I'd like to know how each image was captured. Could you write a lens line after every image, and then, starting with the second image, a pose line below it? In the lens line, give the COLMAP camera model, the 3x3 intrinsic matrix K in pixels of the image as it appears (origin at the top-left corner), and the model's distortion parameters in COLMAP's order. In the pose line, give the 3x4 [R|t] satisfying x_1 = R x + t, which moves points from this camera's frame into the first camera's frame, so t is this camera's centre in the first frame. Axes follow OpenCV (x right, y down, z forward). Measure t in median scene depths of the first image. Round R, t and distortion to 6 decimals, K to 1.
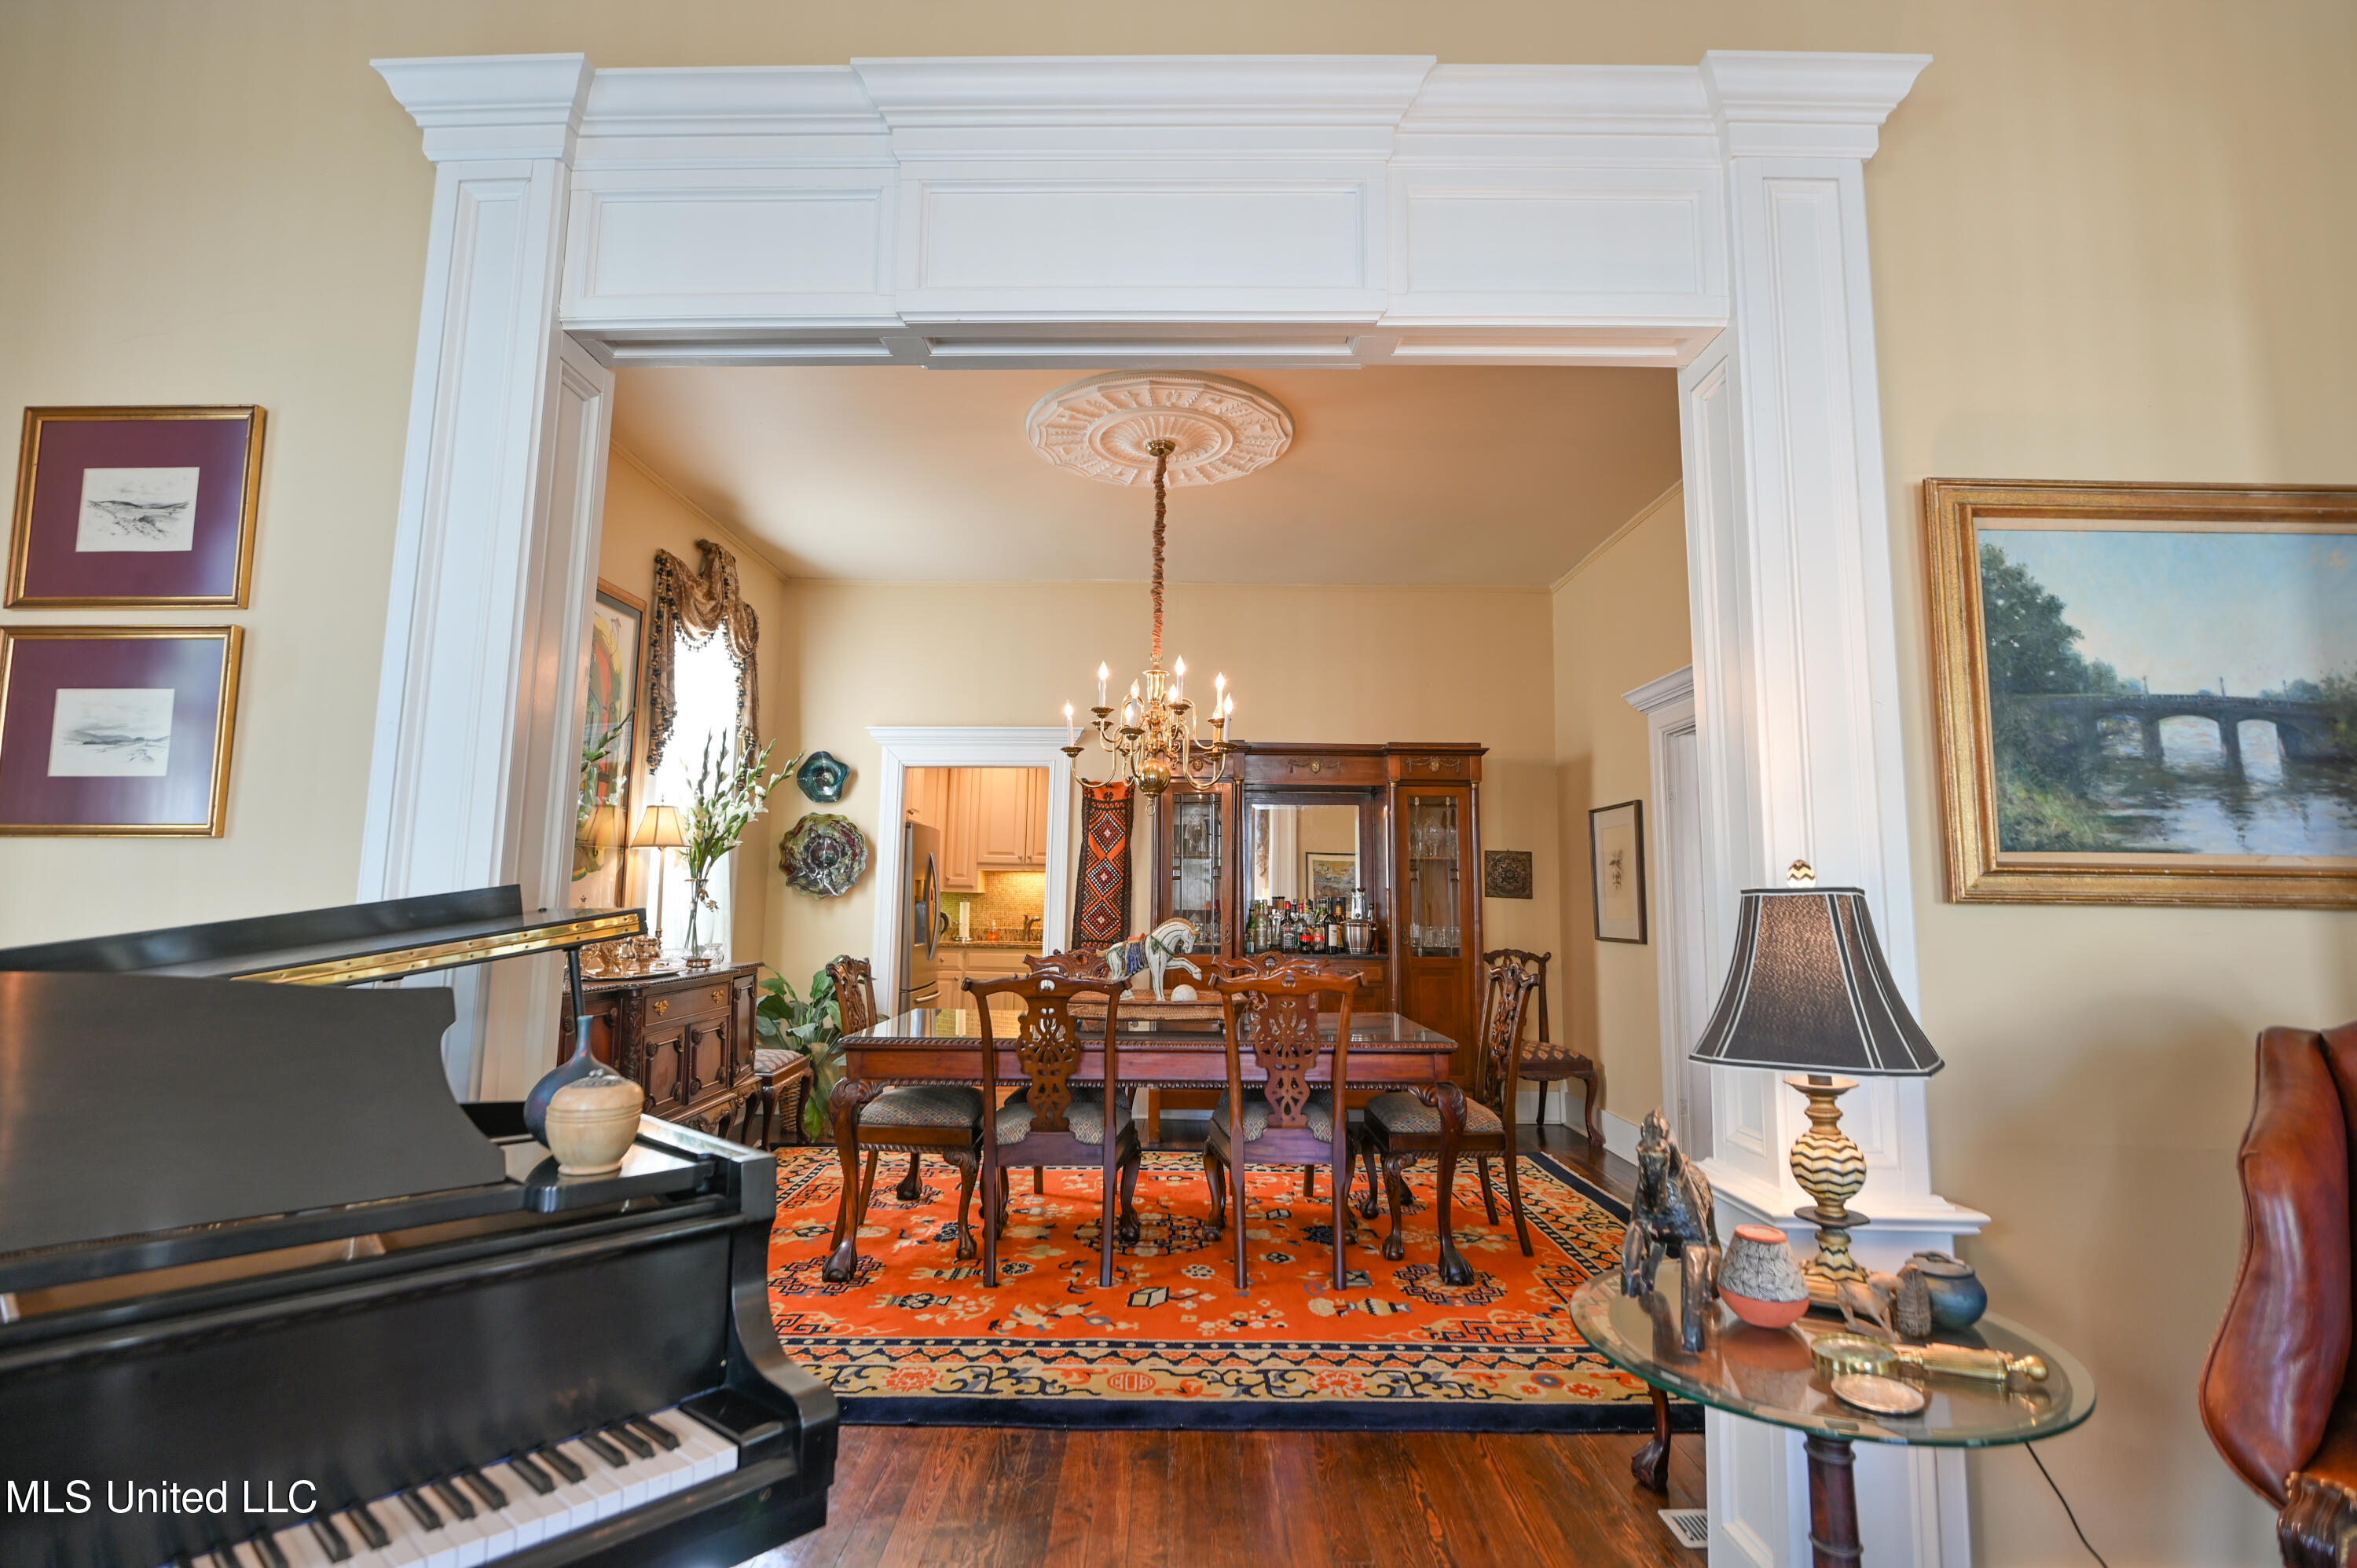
lens RADIAL K [[1077.5, 0, 1168.4], [0, 1077.5, 772.3], [0, 0, 1]] dist [-0.013263, -0.000027]
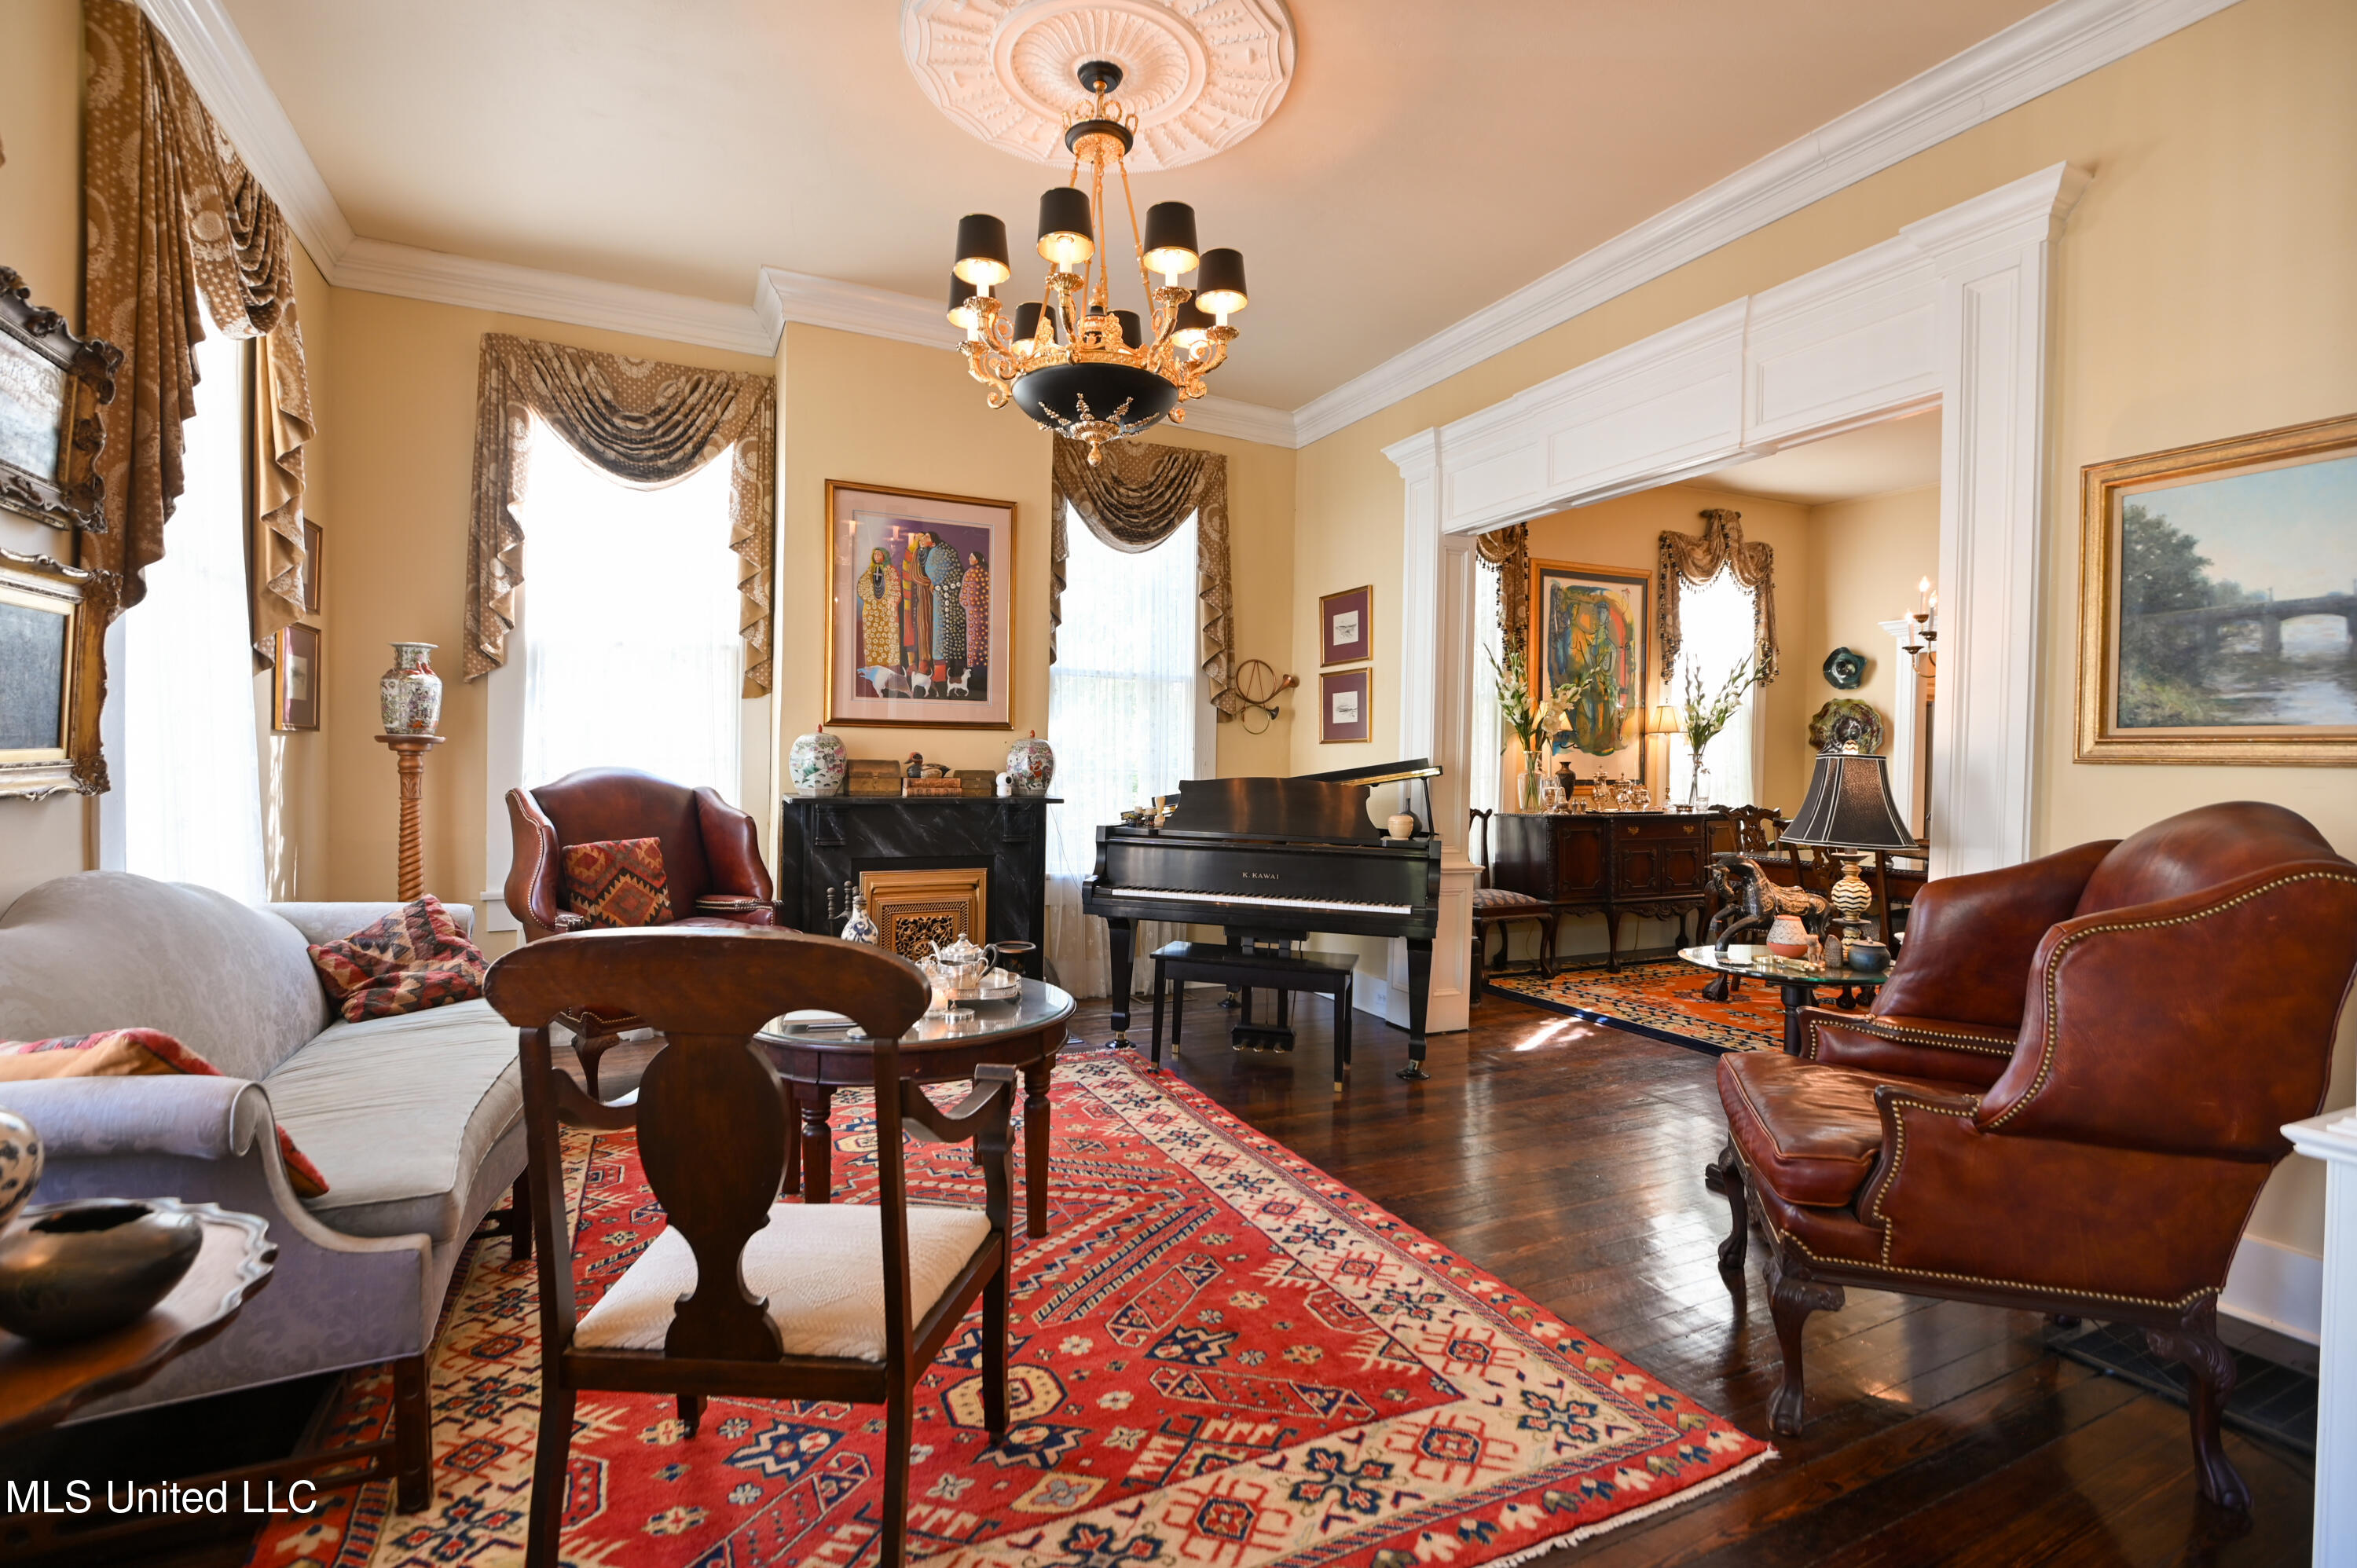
lens RADIAL K [[1077.5, 0, 1168.4], [0, 1077.5, 772.3], [0, 0, 1]] dist [-0.013263, -0.000027]
pose [[0.439944, 0.004884, -0.898012, 0.673504], [0.099379, 0.993578, 0.054091, -0.031923], [0.892510, -0.113041, 0.436633, -0.346909]]
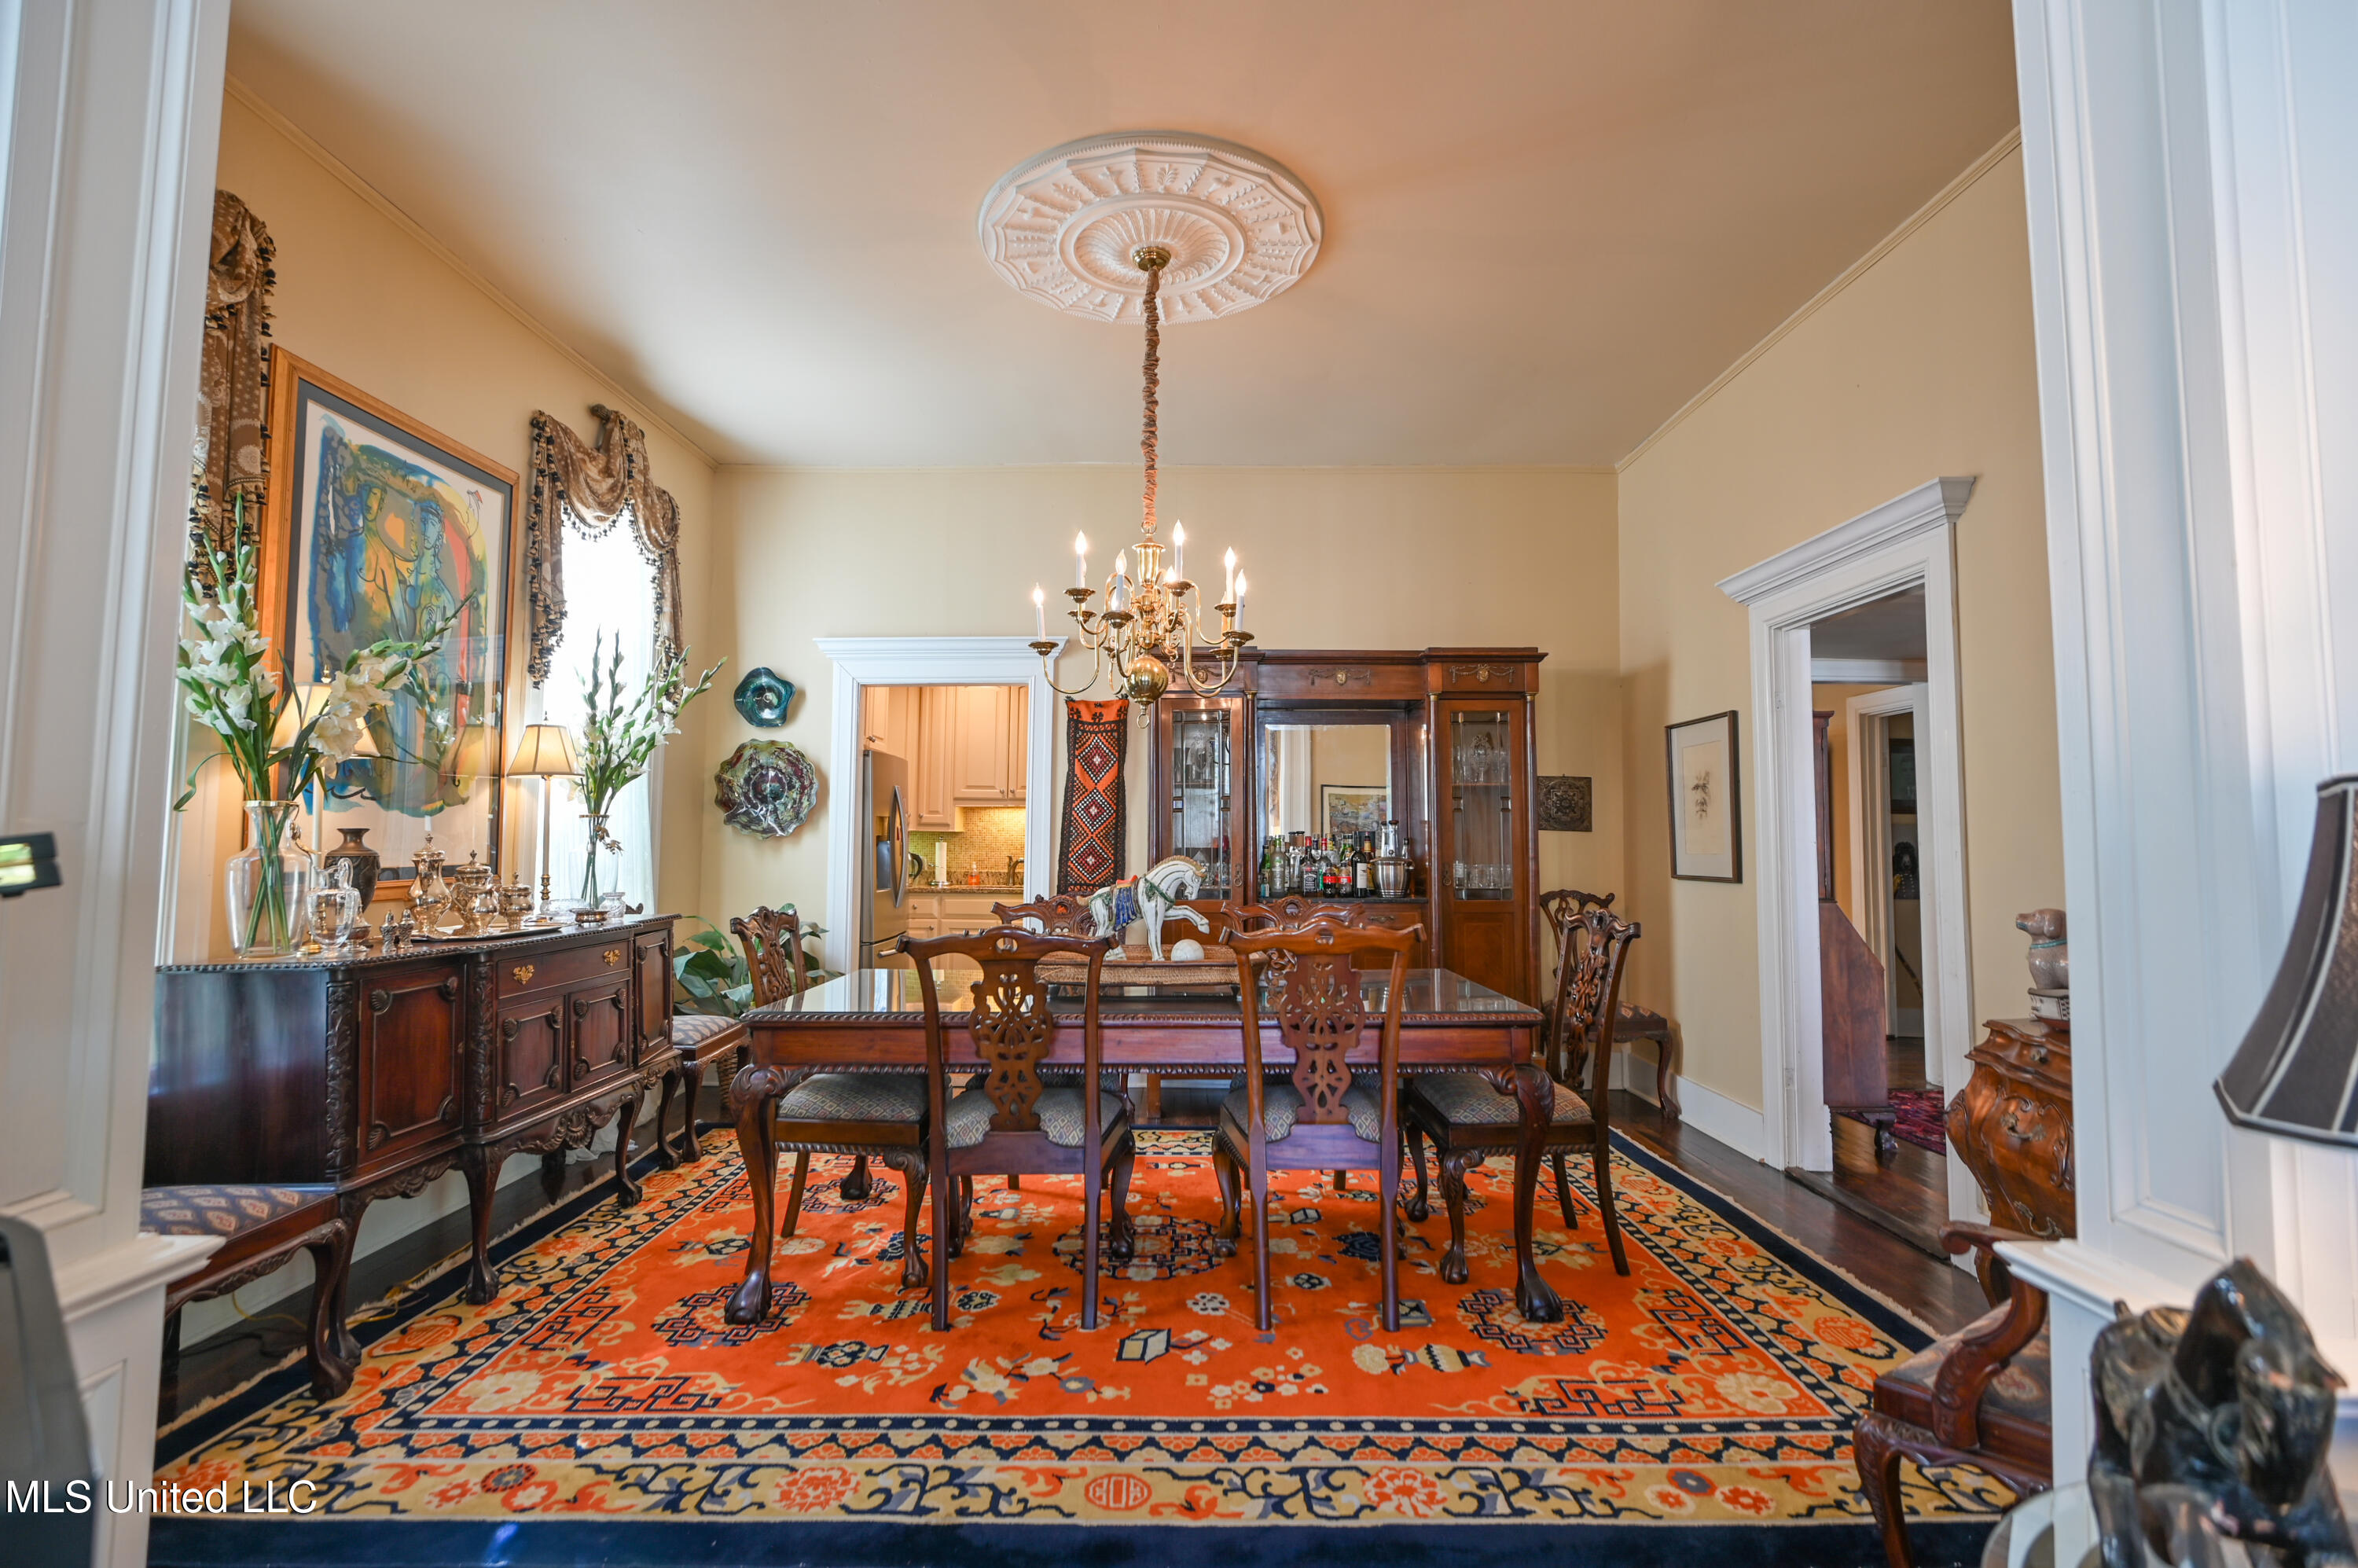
lens RADIAL K [[1096.2, 0, 1169.5], [0, 1096.2, 780.1], [0, 0, 1]] dist [-0.019296, -0.000294]
pose [[0.999960, -0.008847, -0.001396, 0.003590], [0.008917, 0.998038, 0.061972, 0.029647], [0.000845, -0.061982, 0.998077, 0.199989]]
